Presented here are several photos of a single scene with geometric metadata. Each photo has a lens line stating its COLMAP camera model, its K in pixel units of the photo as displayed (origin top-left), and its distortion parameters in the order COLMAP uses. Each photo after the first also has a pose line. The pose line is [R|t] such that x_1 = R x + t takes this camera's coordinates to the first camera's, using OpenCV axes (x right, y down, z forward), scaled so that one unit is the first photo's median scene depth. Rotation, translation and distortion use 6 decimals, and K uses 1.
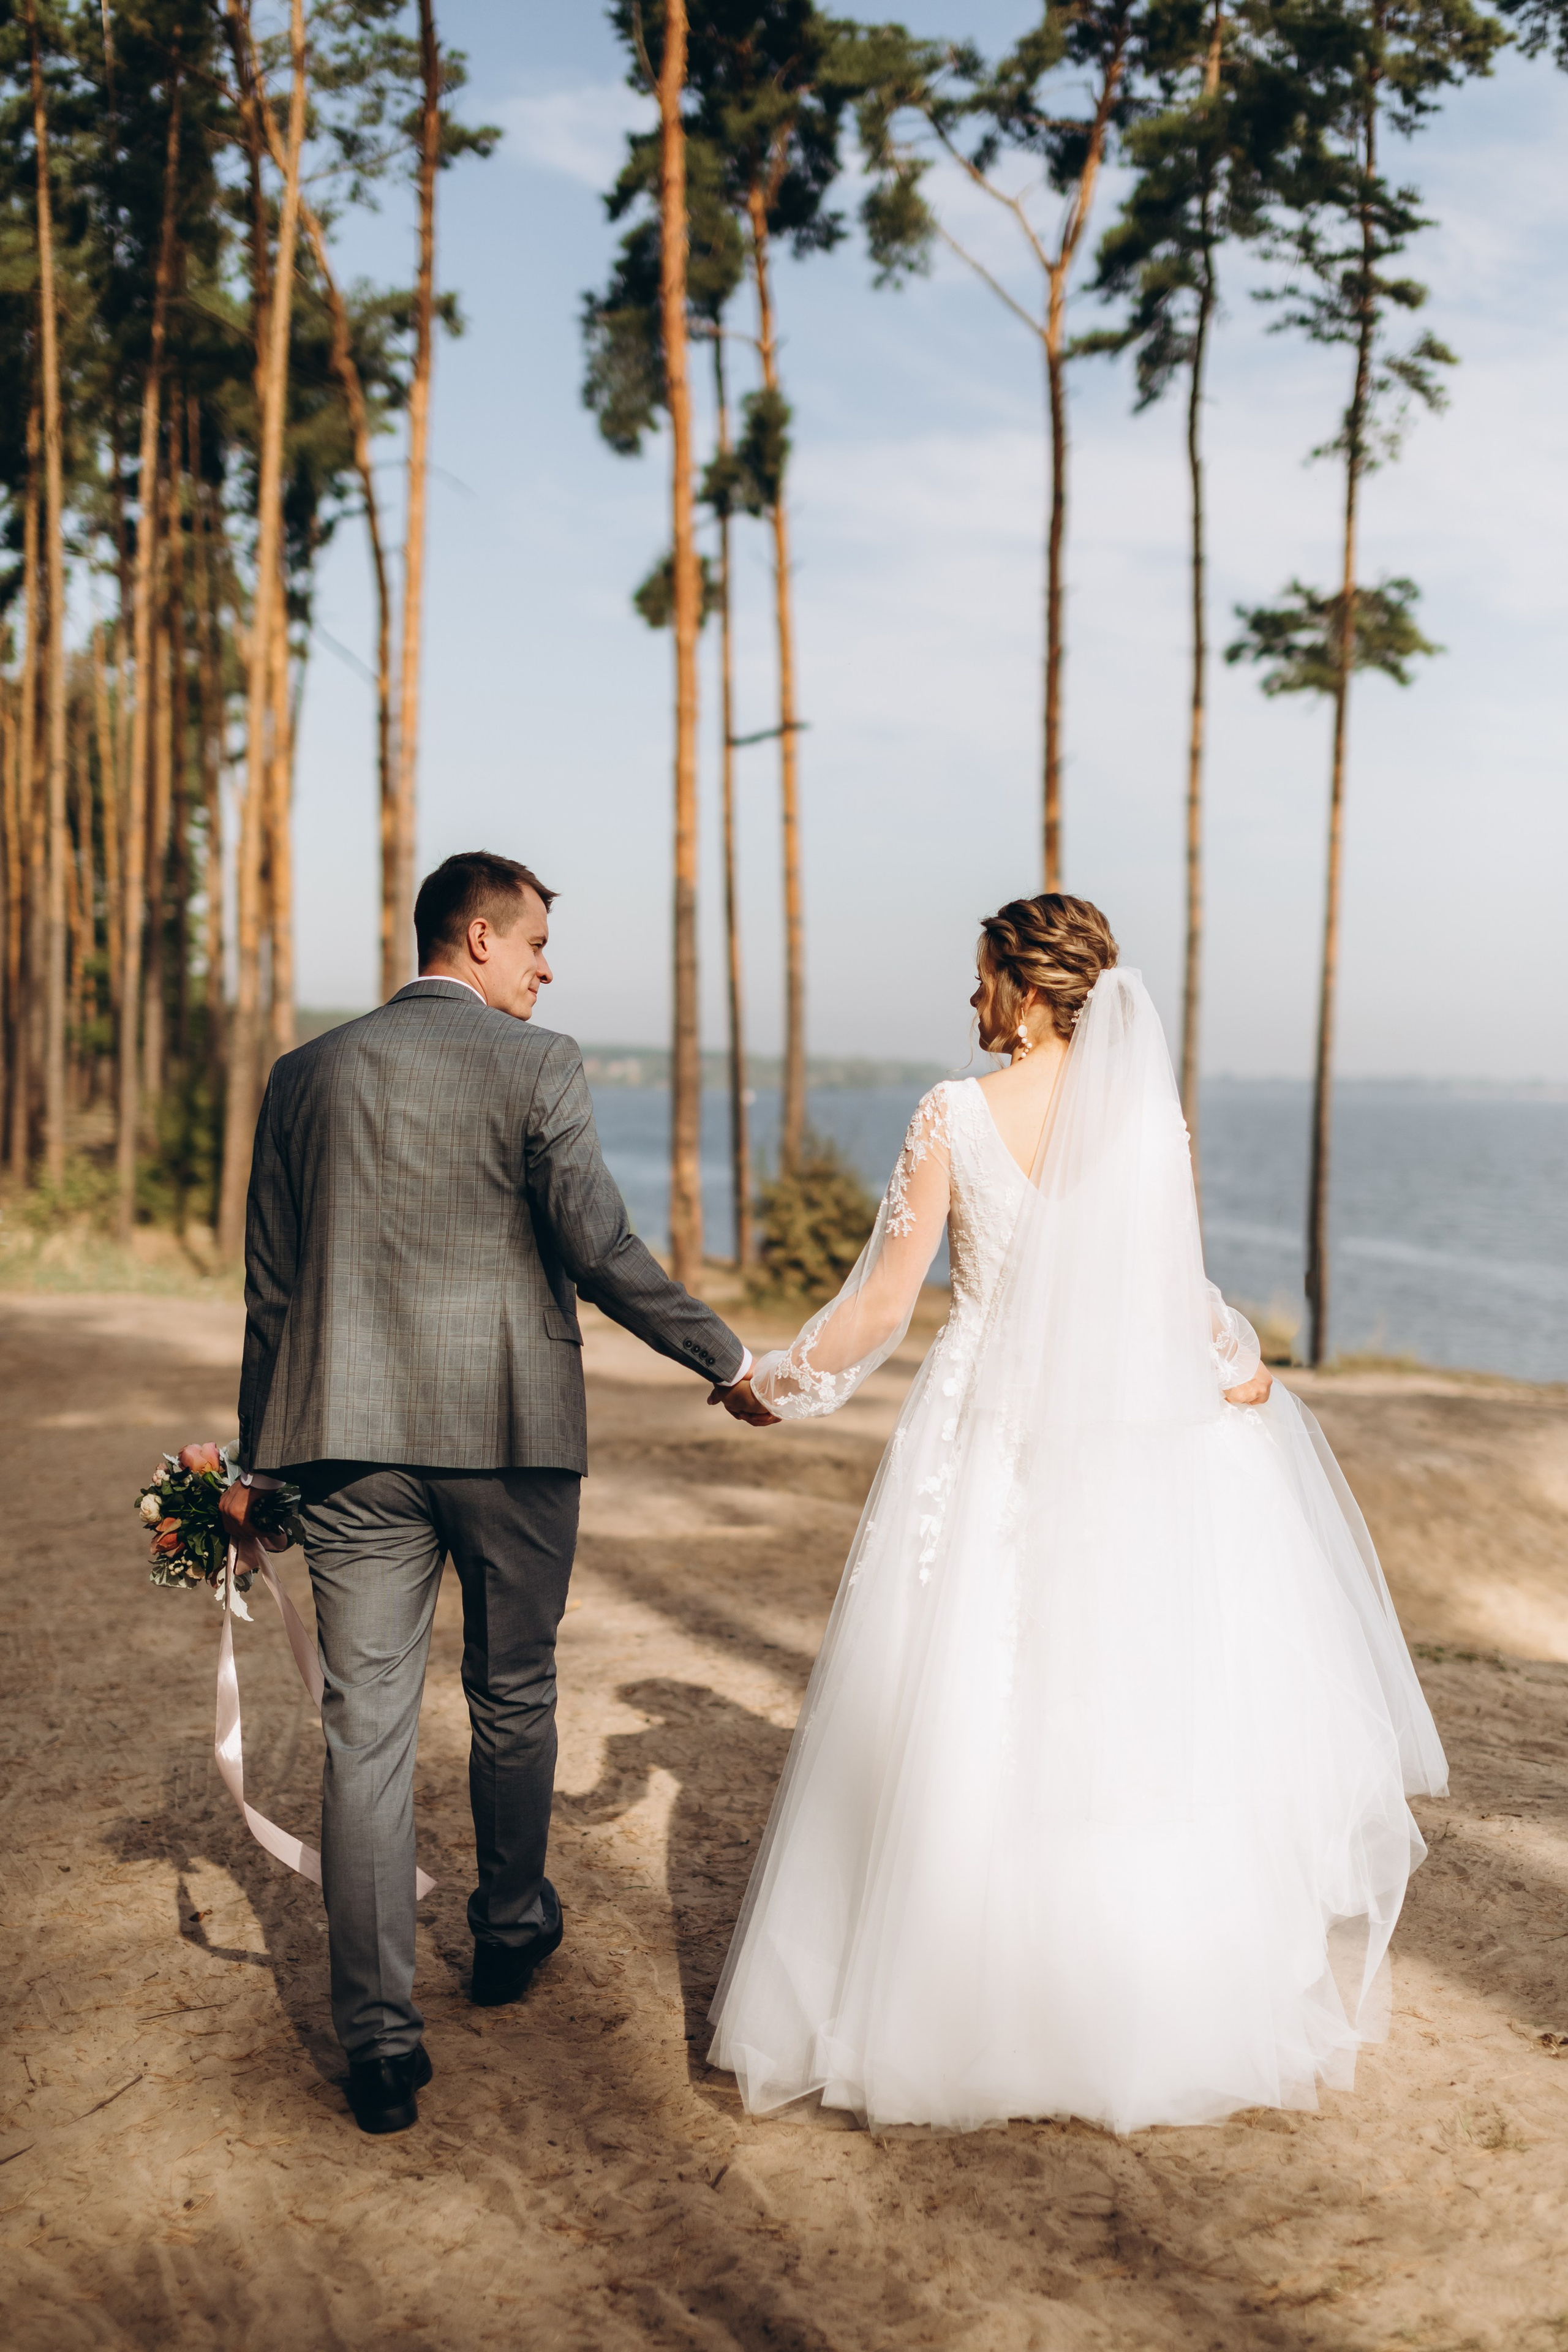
lens RADIAL K [[3133.5, 0, 784.0], [0, 3133.5, 1176.0], [0, 0, 1]] dist [0.000147, -0.000848]
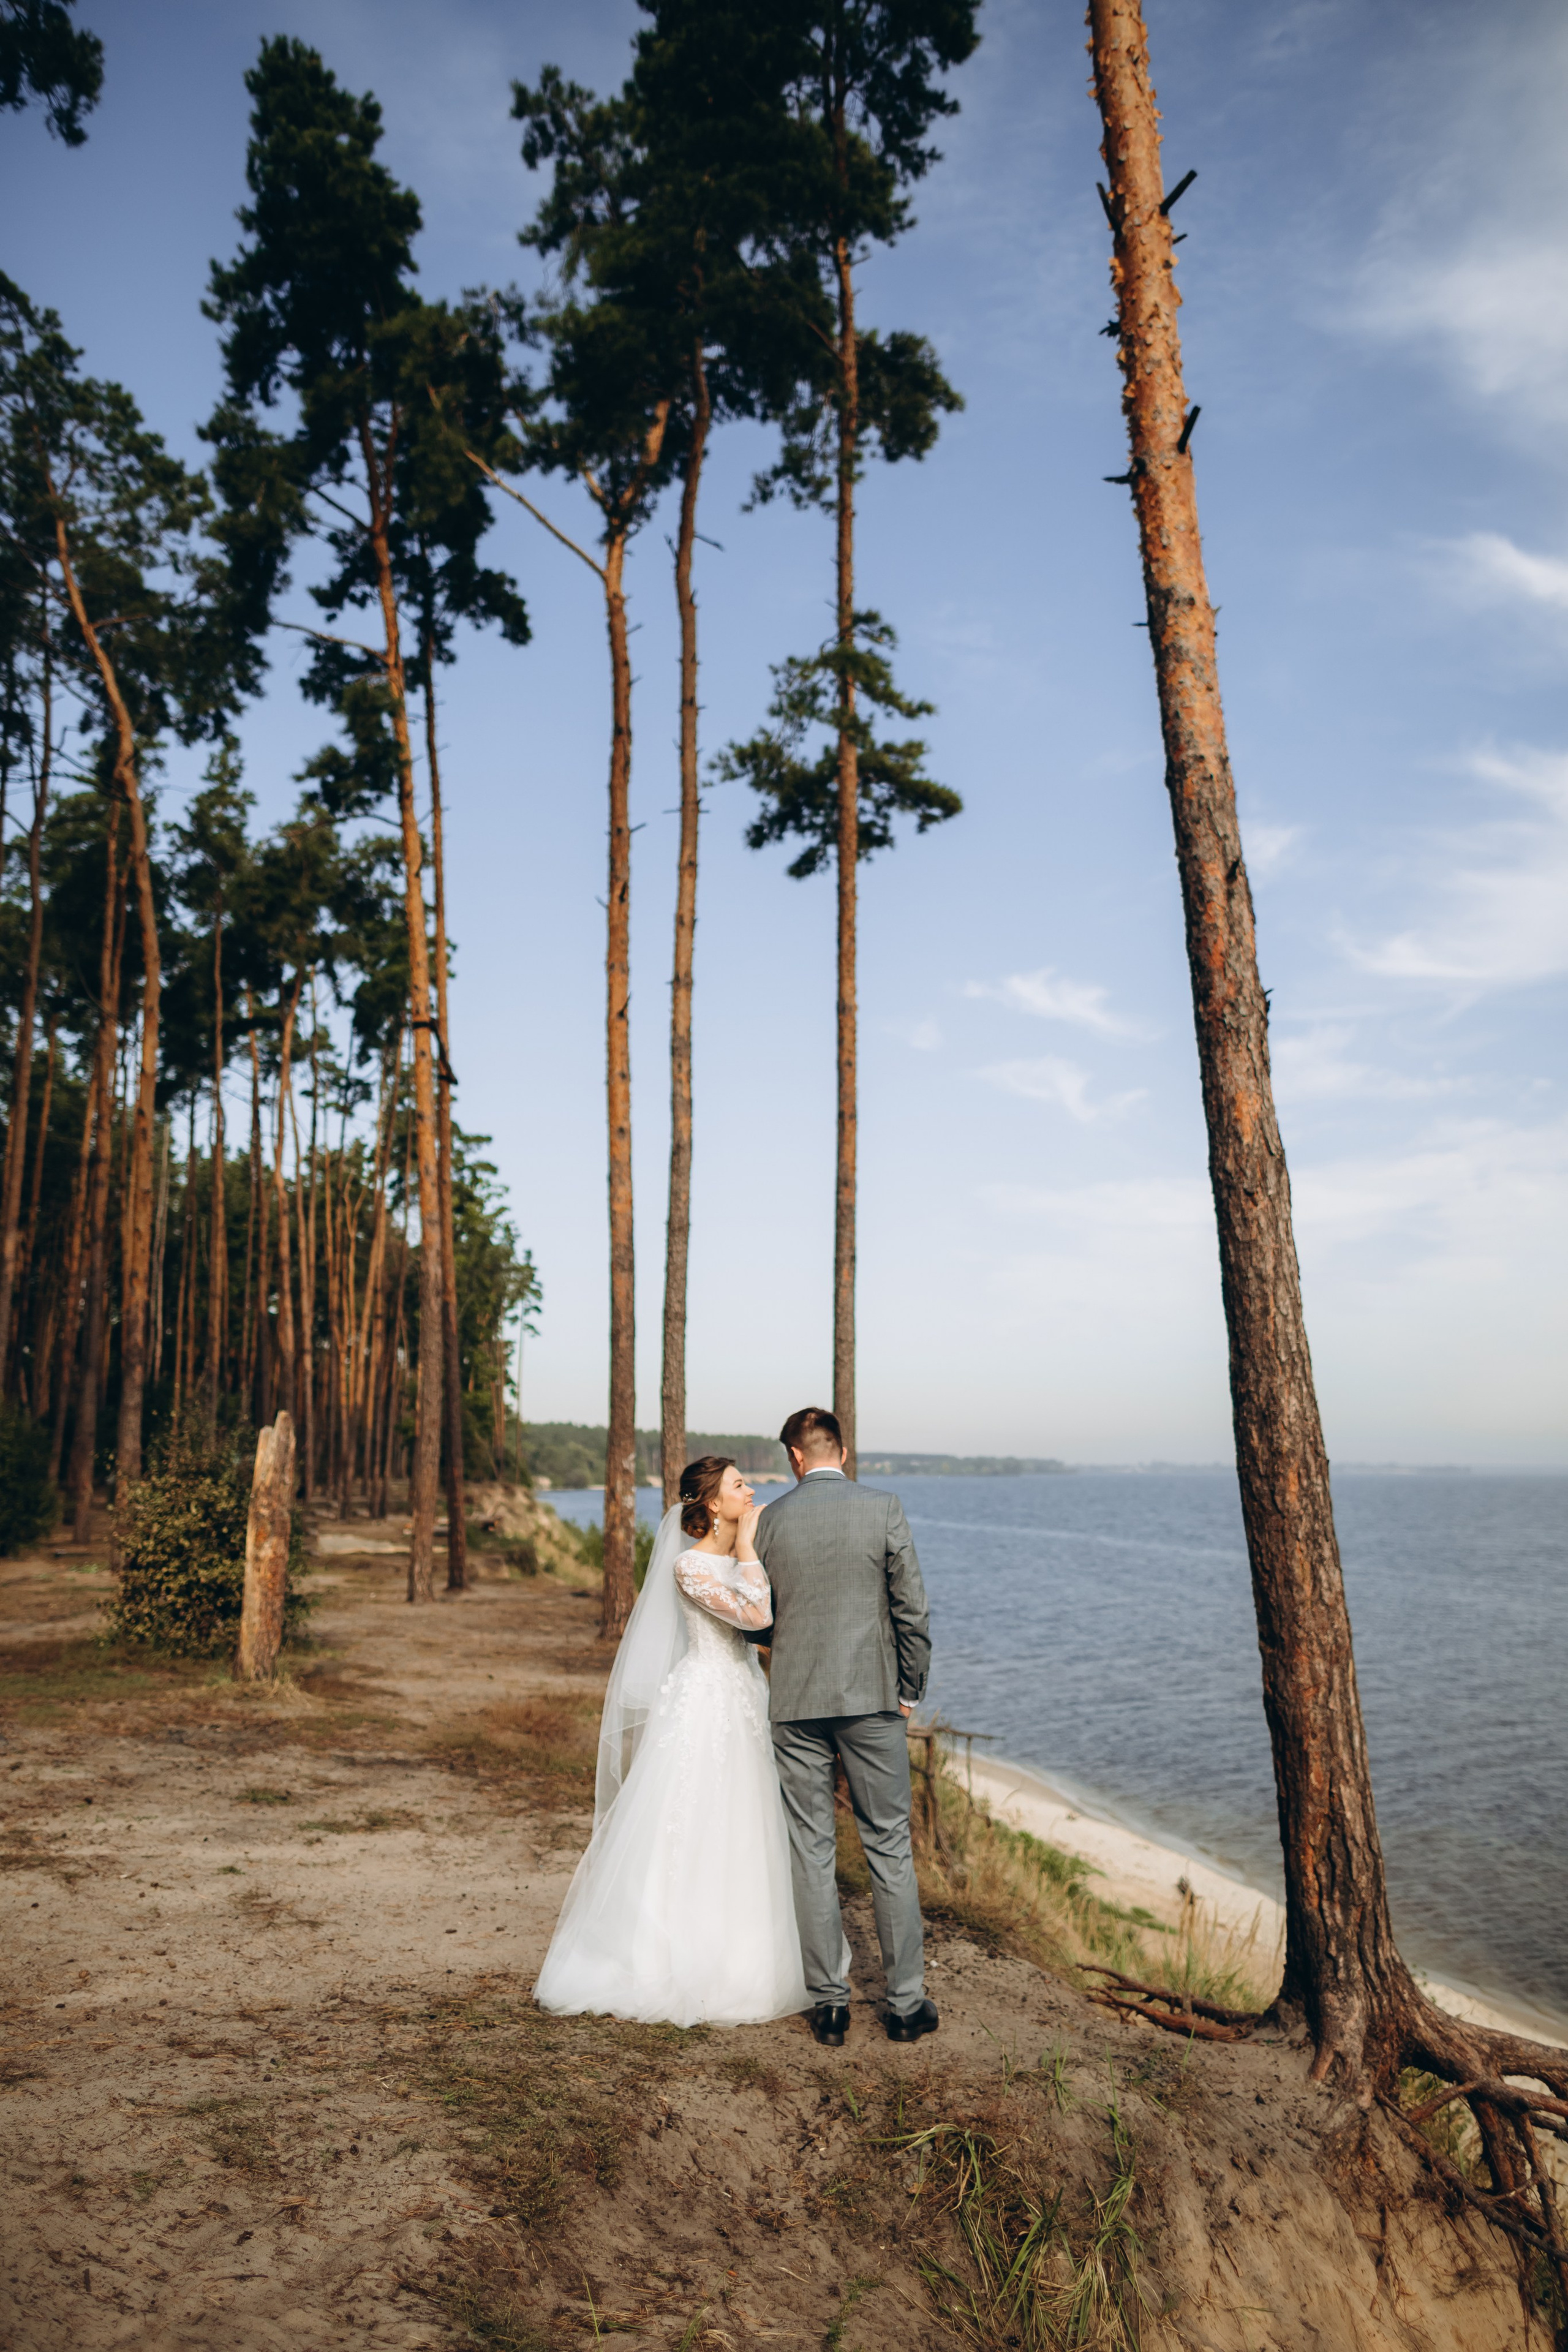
lens RADIAL K [[1651.2, 0, 783.9], [0, 1651.2, 1172.2], [0, 0, 1]] dist [0.006736, 0.001595]
pose [[0.993392, -0.037723, -0.108395, 0.199536], [0.014960, 0.978943, -0.203583, 0.013373], [0.113792, 0.200616, 0.973039, 0.600331]]
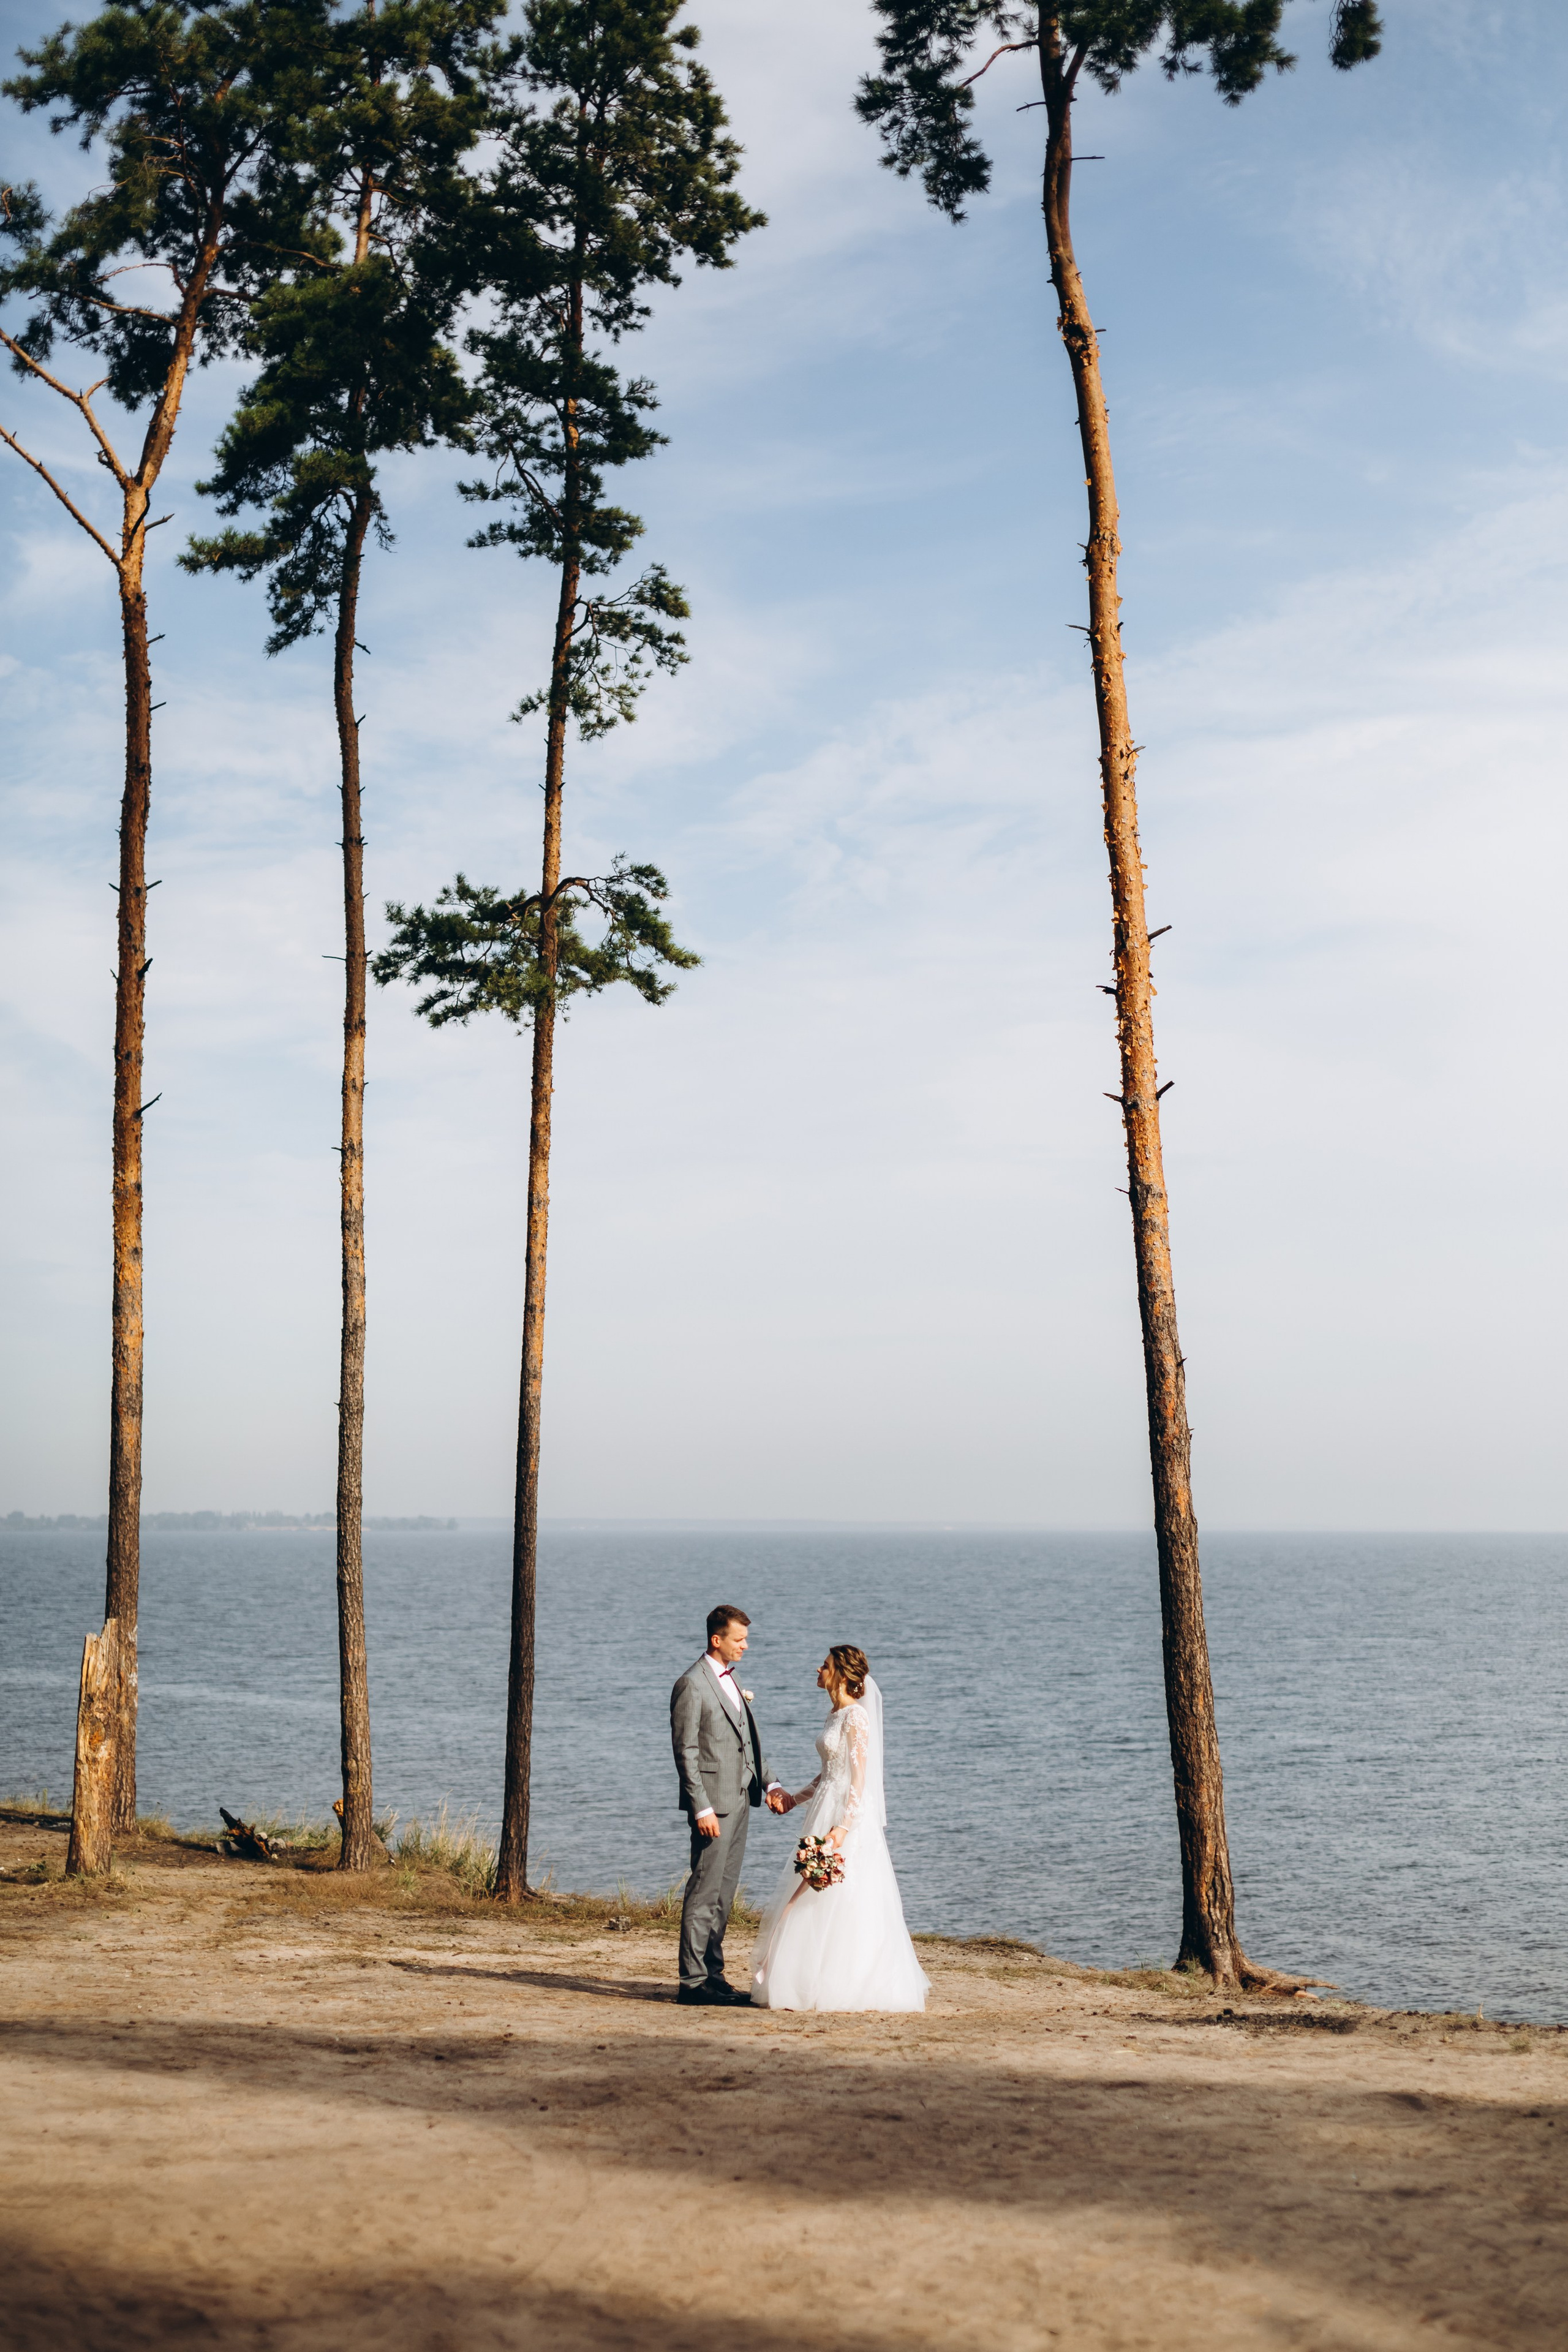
lens RADIAL K [[3152.1, 0, 784.0], [0, 3152.1, 1176.0], [0, 0, 1]] dist [0.026038, -0.026671]
pose [[0.932301, 0.023438, 0.360924, -0.046806], [0.026946, 0.990624, -0.133934, -0.008267], [-0.360679, 0.134592, 0.922928, 0.254385]]
